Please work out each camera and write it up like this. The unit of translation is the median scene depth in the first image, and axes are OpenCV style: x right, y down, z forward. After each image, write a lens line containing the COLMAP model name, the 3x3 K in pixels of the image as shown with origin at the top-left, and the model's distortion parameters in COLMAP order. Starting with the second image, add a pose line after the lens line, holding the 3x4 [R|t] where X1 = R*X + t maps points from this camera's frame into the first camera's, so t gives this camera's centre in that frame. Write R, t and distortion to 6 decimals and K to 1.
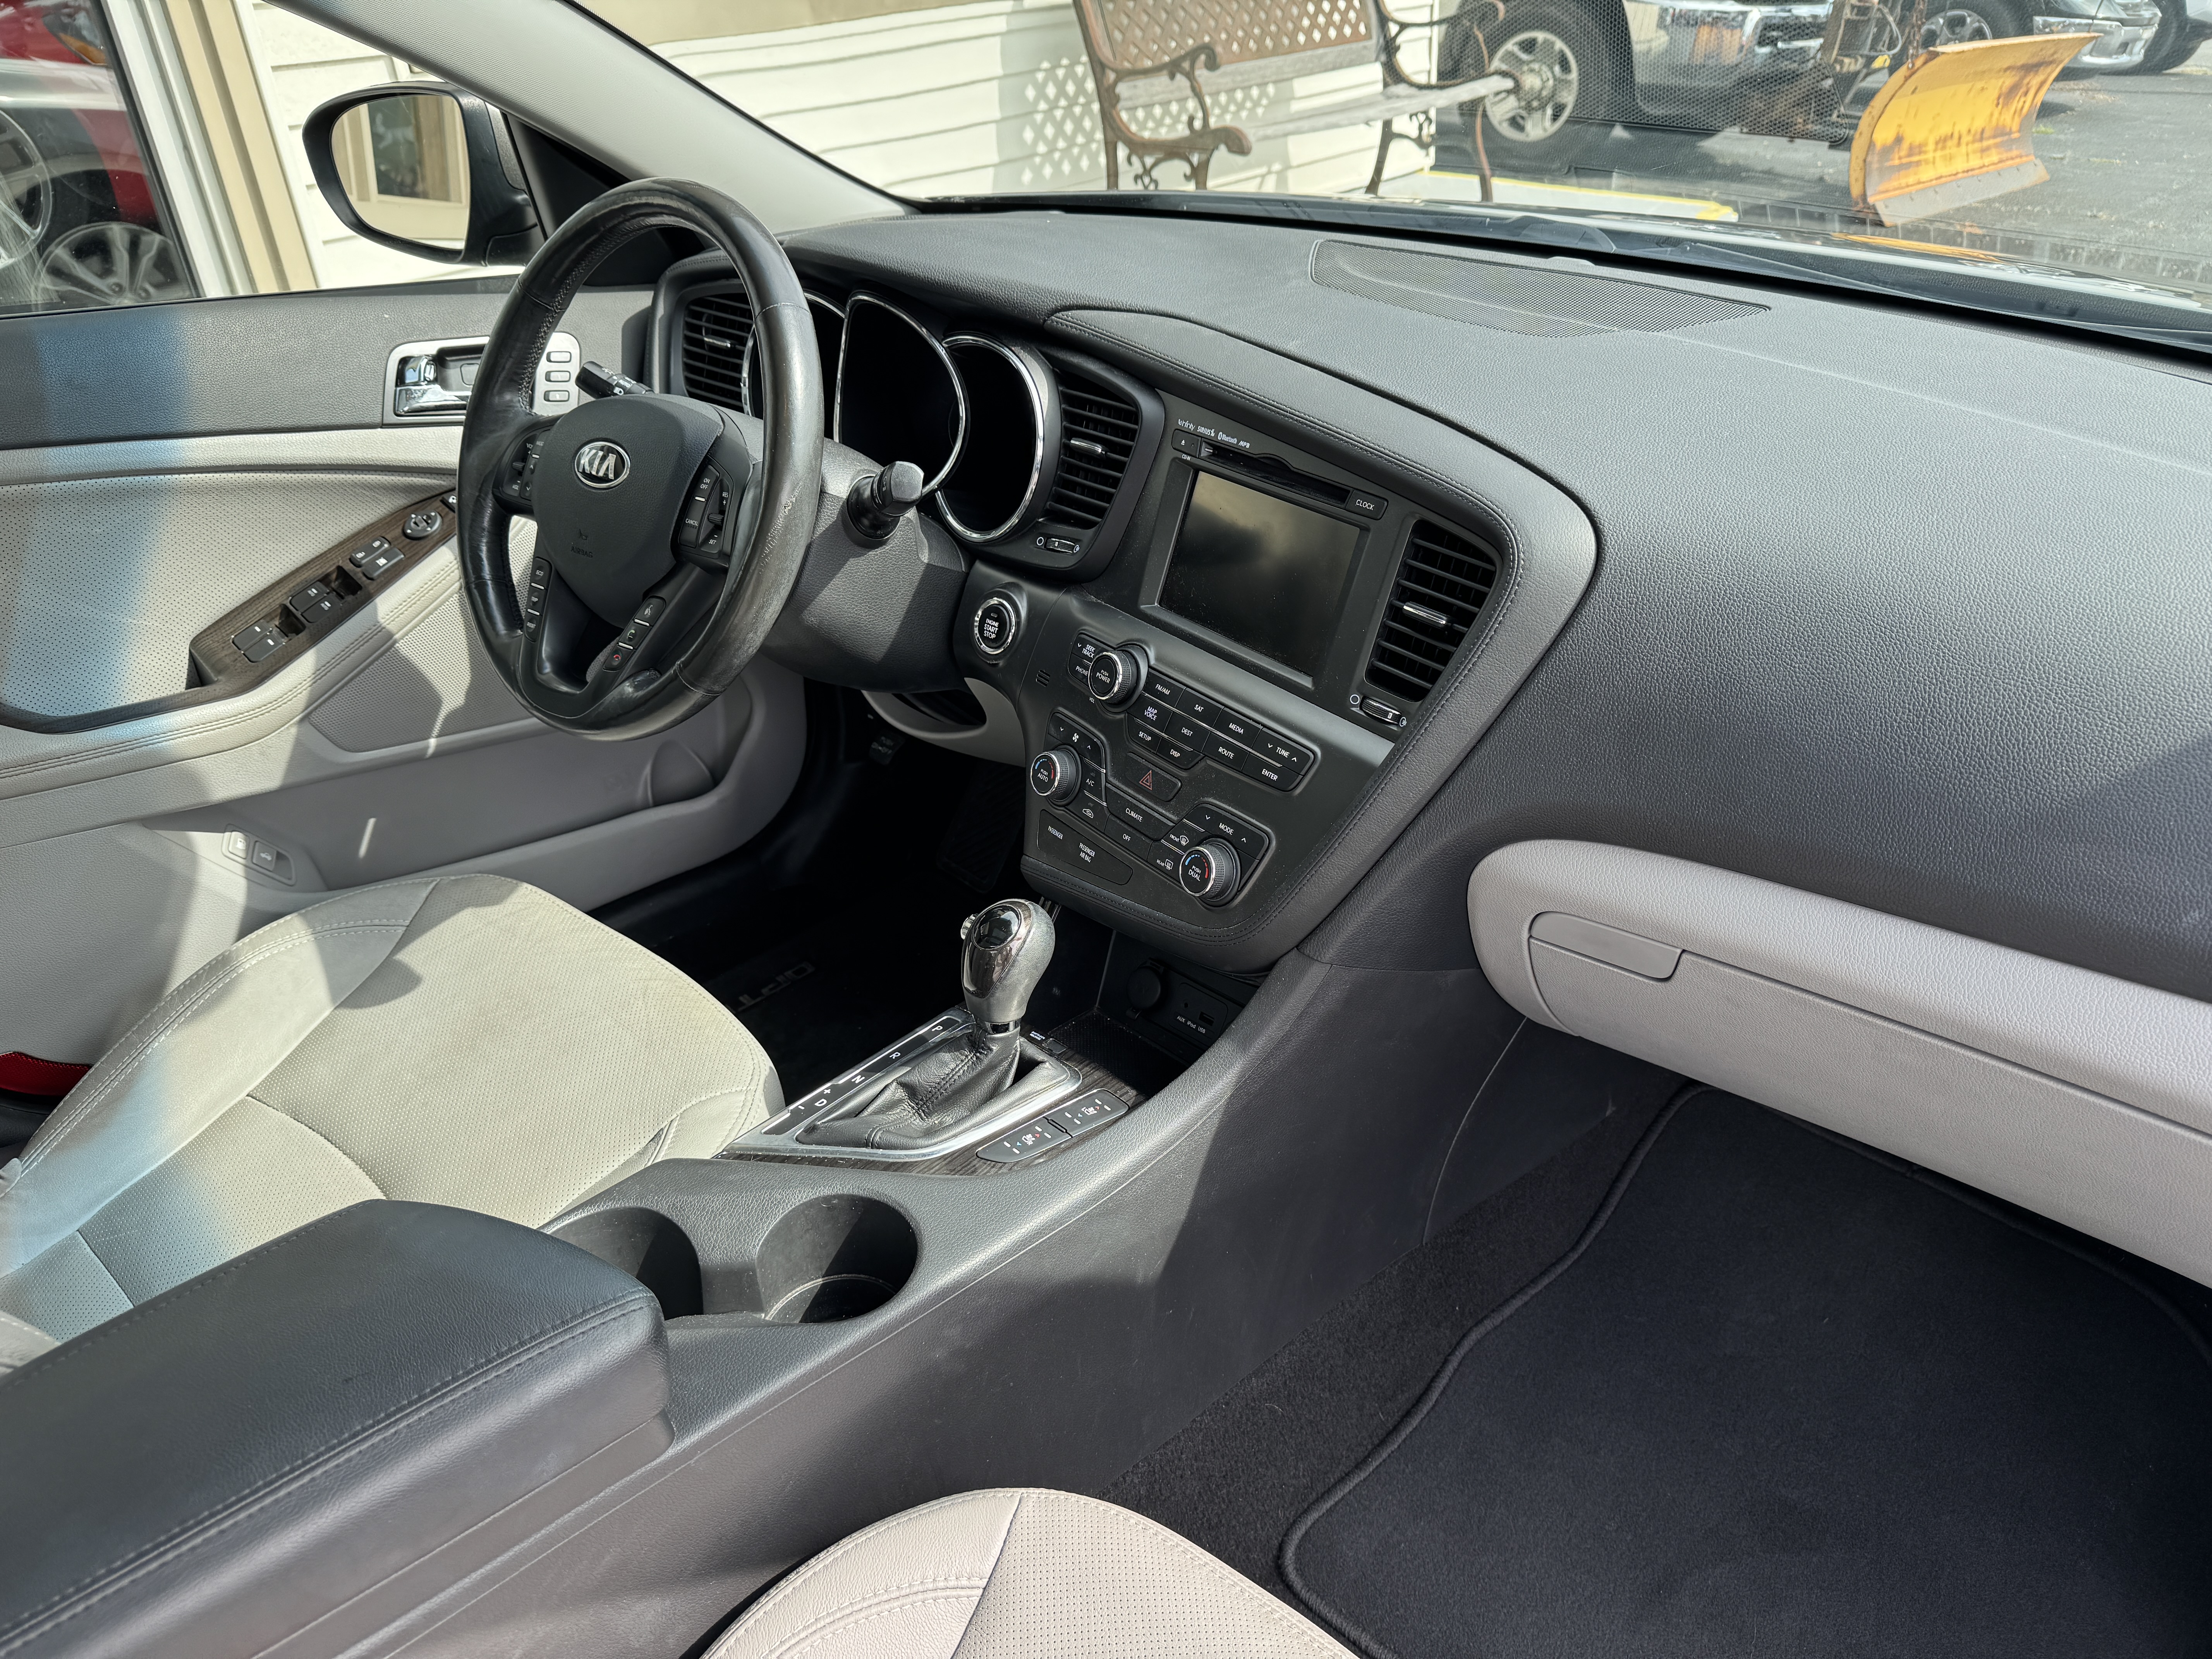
lens RADIAL K [[1590.3, 0, 1140.4], [0, 1590.3, 836.5], [0, 0, 1]] dist [0.046915, -0.066468]
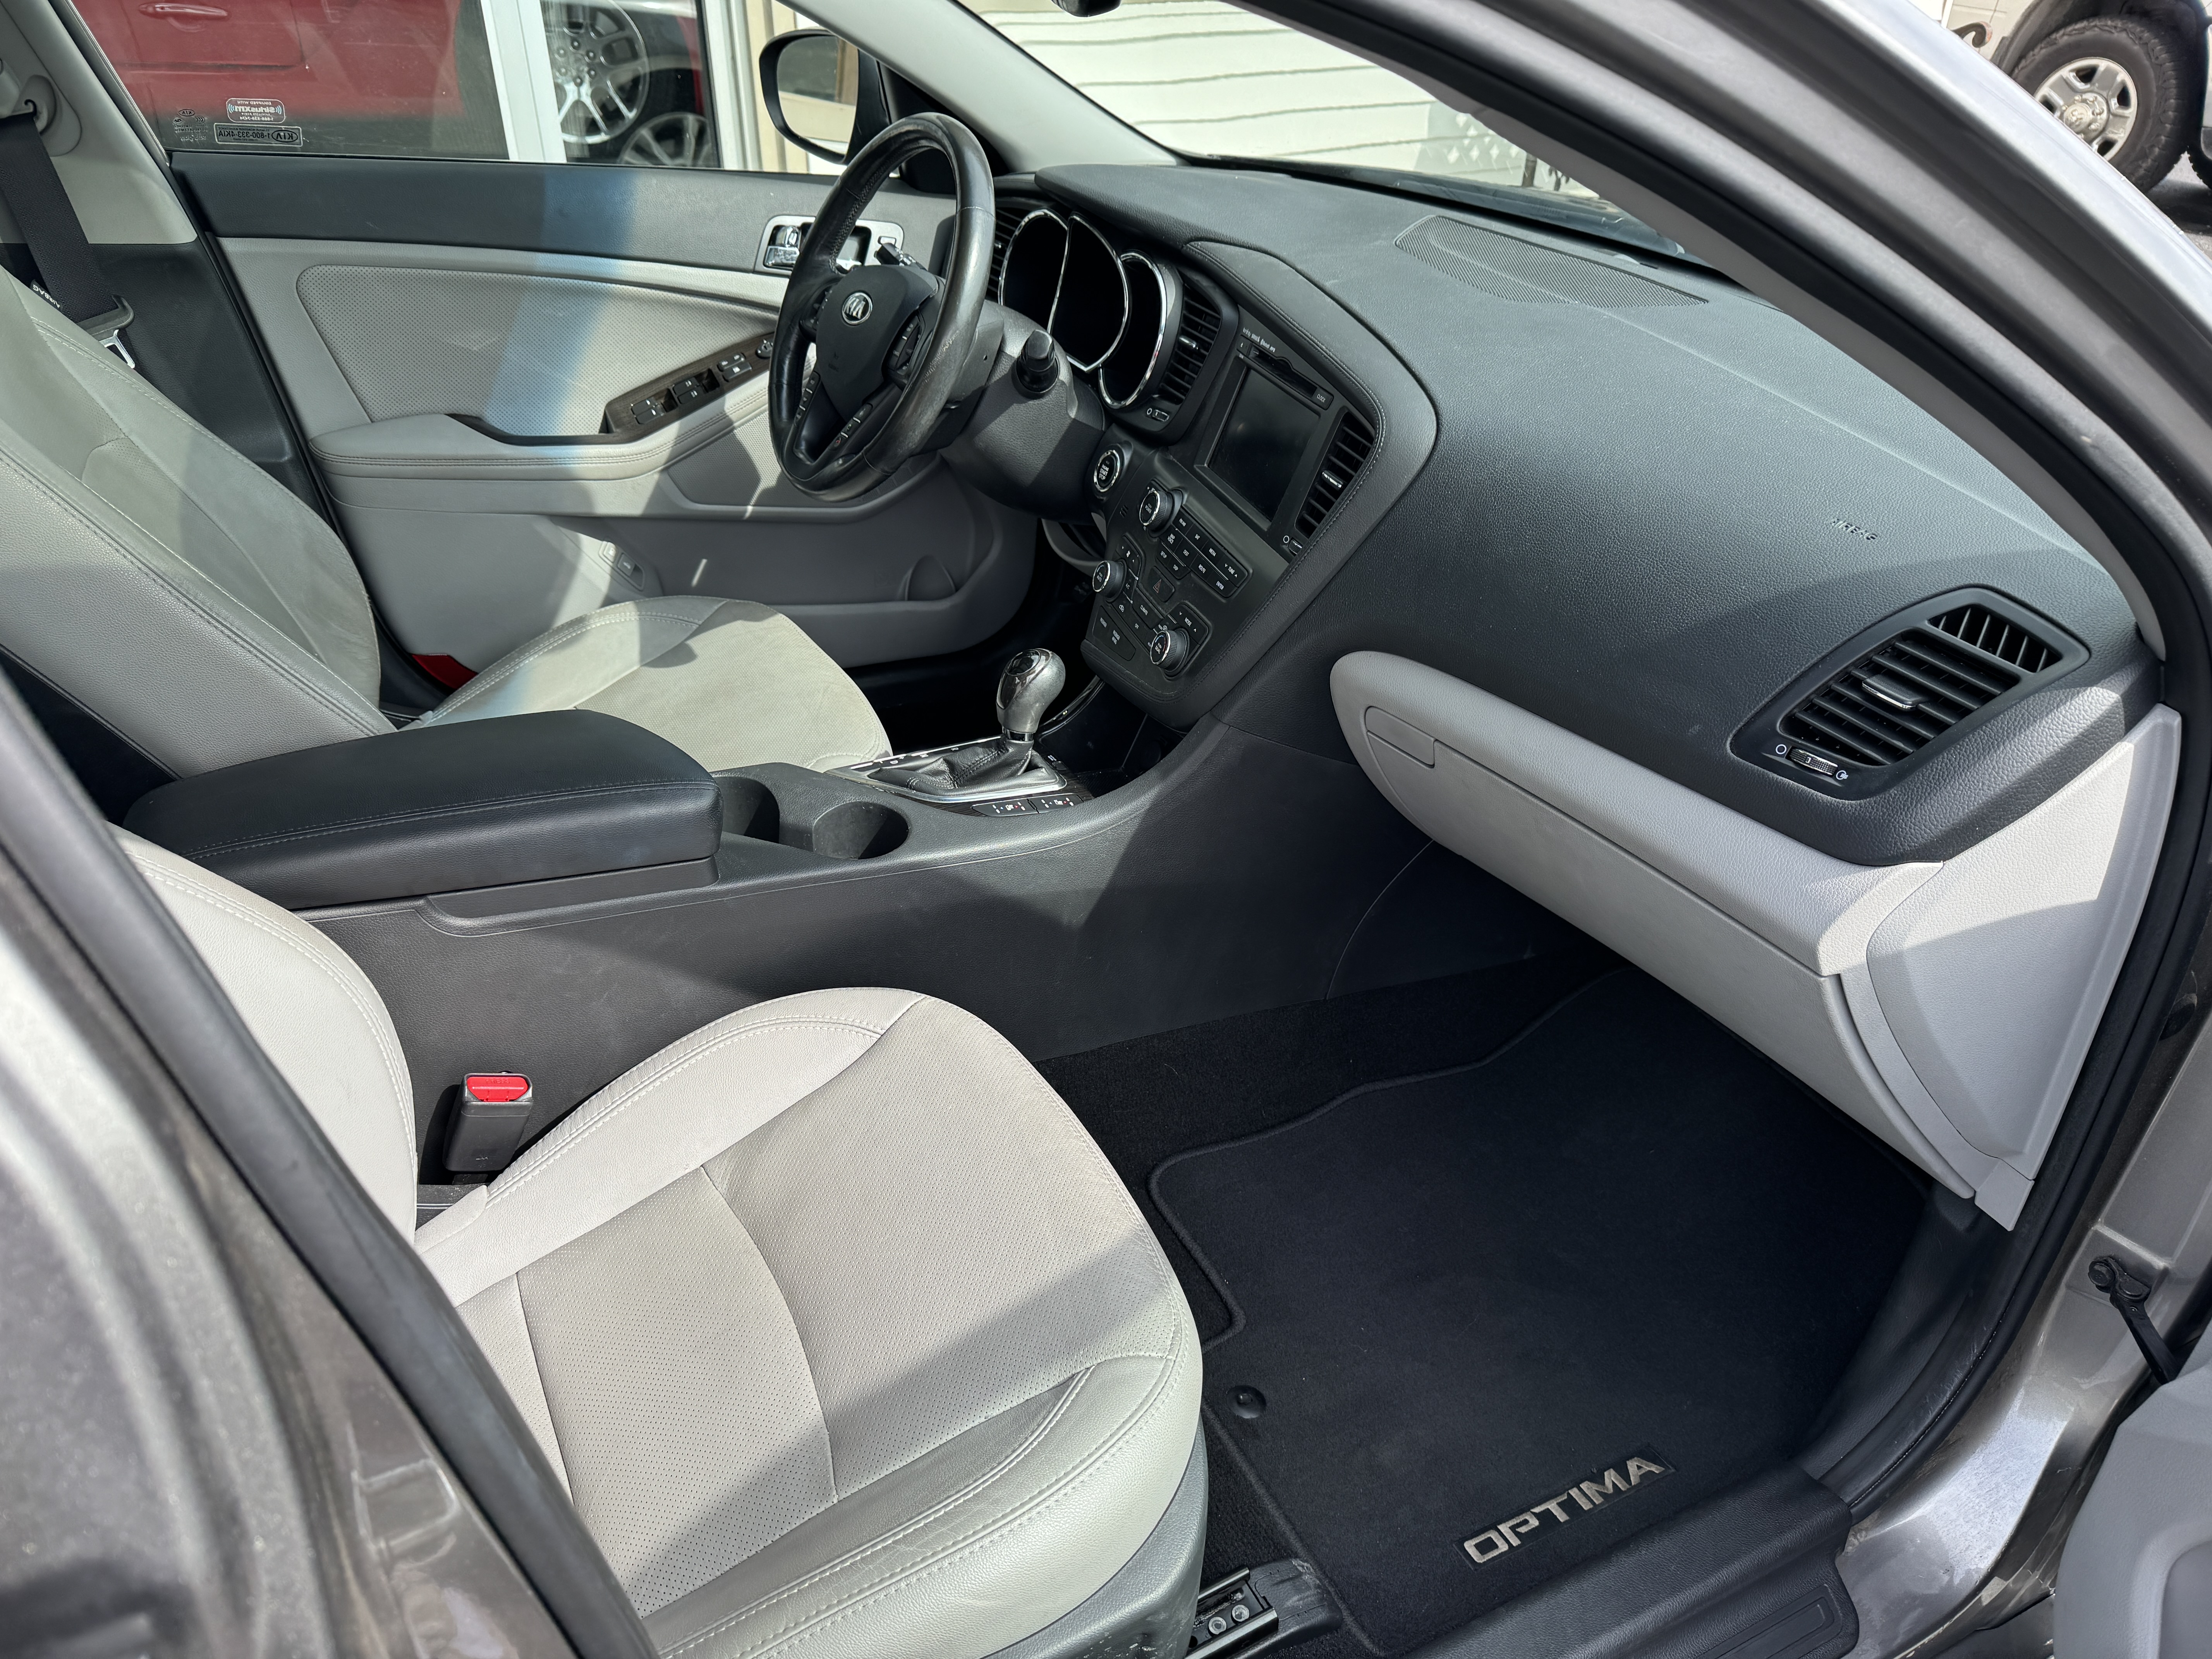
lens RADIAL K [[1572.6, 0, 1106.2], [0, 1572.6, 882.8], [0, 0, 1]] dist [0.085879, -0.203783]
pose [[0.941474, 0.223094, -0.252696, 0.321535], [-0.211742, 0.974698, 0.071623, 0.111885], [0.262281, -0.013924, 0.964891, -0.298161]]
